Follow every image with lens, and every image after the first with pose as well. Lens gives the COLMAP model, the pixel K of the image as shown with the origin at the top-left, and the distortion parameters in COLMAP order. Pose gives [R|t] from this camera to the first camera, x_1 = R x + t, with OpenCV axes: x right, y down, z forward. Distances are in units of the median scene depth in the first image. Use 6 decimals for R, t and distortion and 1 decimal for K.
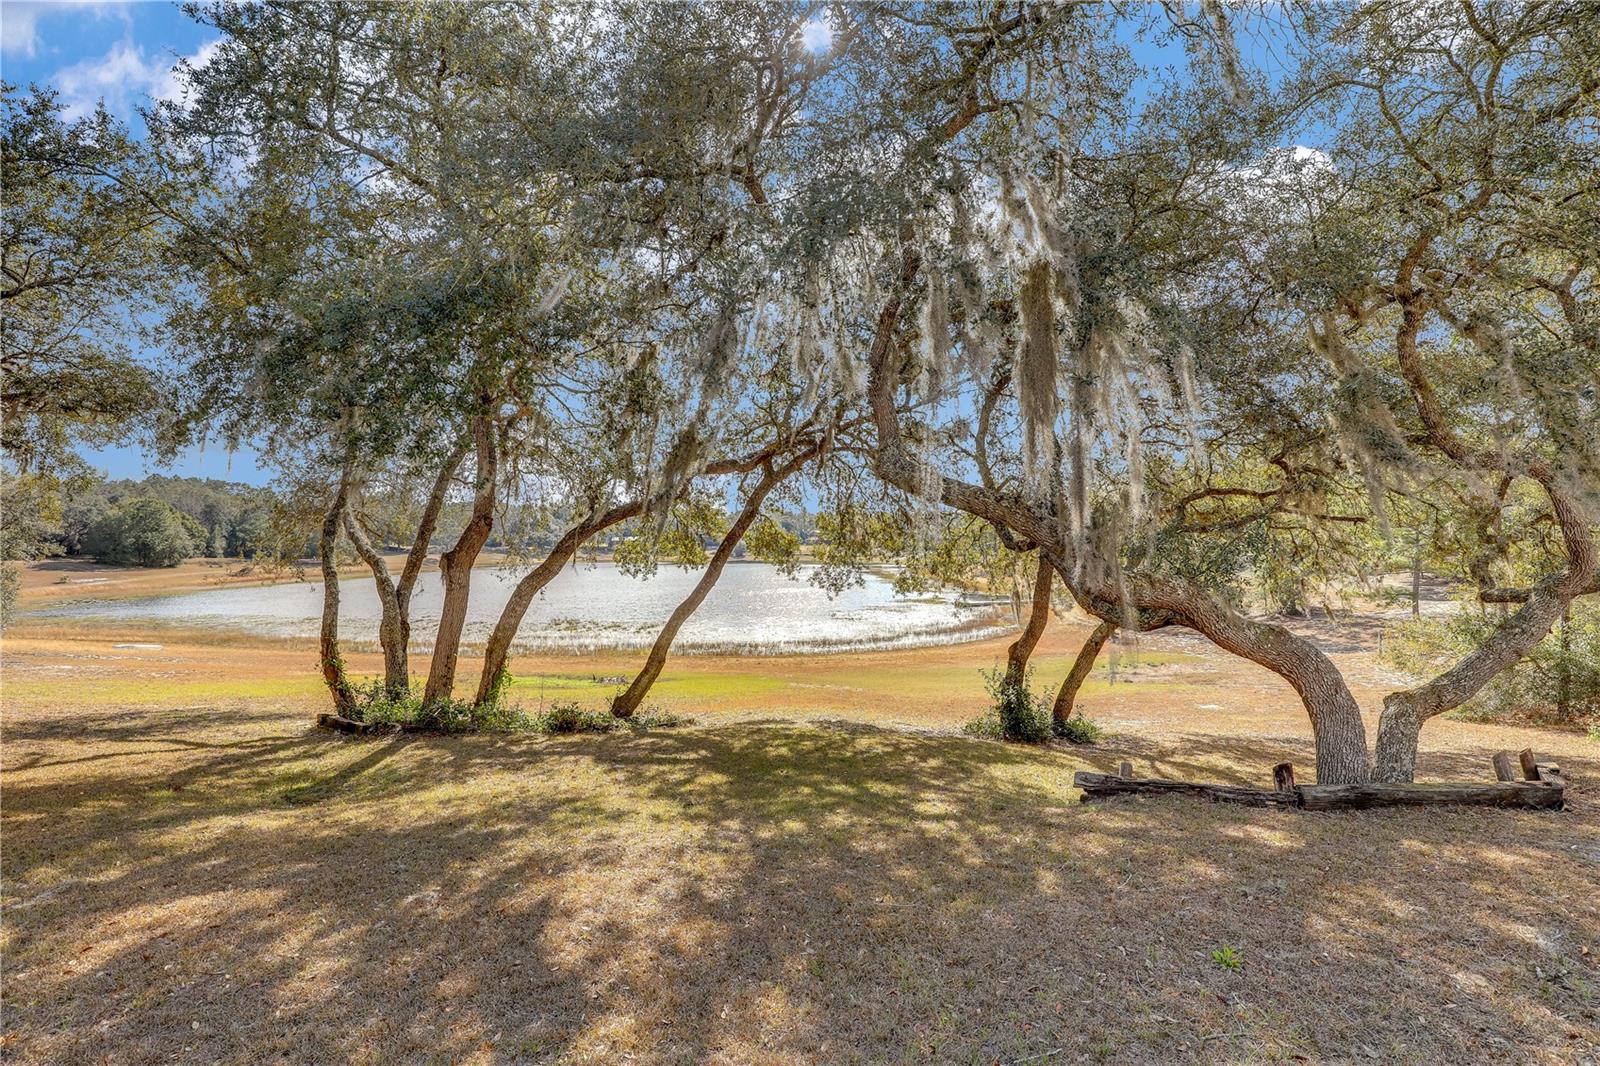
lens RADIAL K [[737.0, 0, 801.1], [0, 737.0, 538.3], [0, 0, 1]] dist [-0.004222, -0.000609]
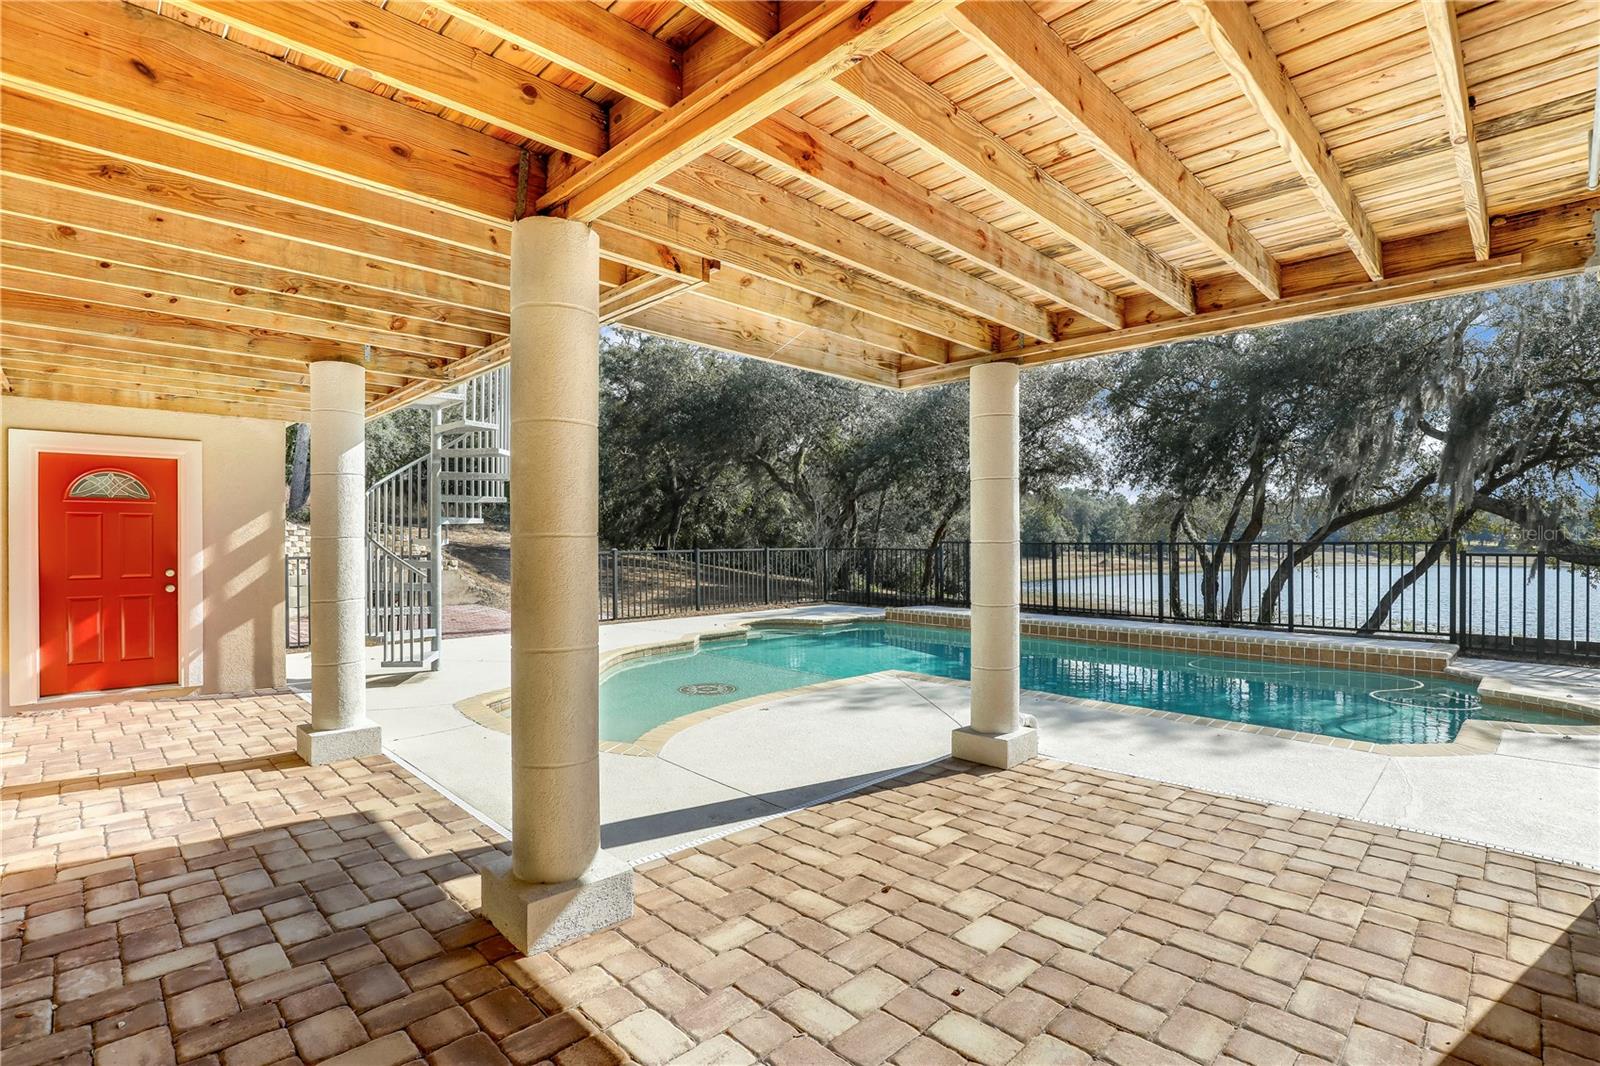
lens RADIAL K [[737.0, 0, 801.7], [0, 737.0, 536.9], [0, 0, 1]] dist [-0.004222, -0.000609]
pose [[0.513985, -0.004998, -0.857784, 0.402513], [0.007445, 0.999971, -0.001365, 0.005949], [0.857767, -0.005684, 0.514008, -0.652589]]
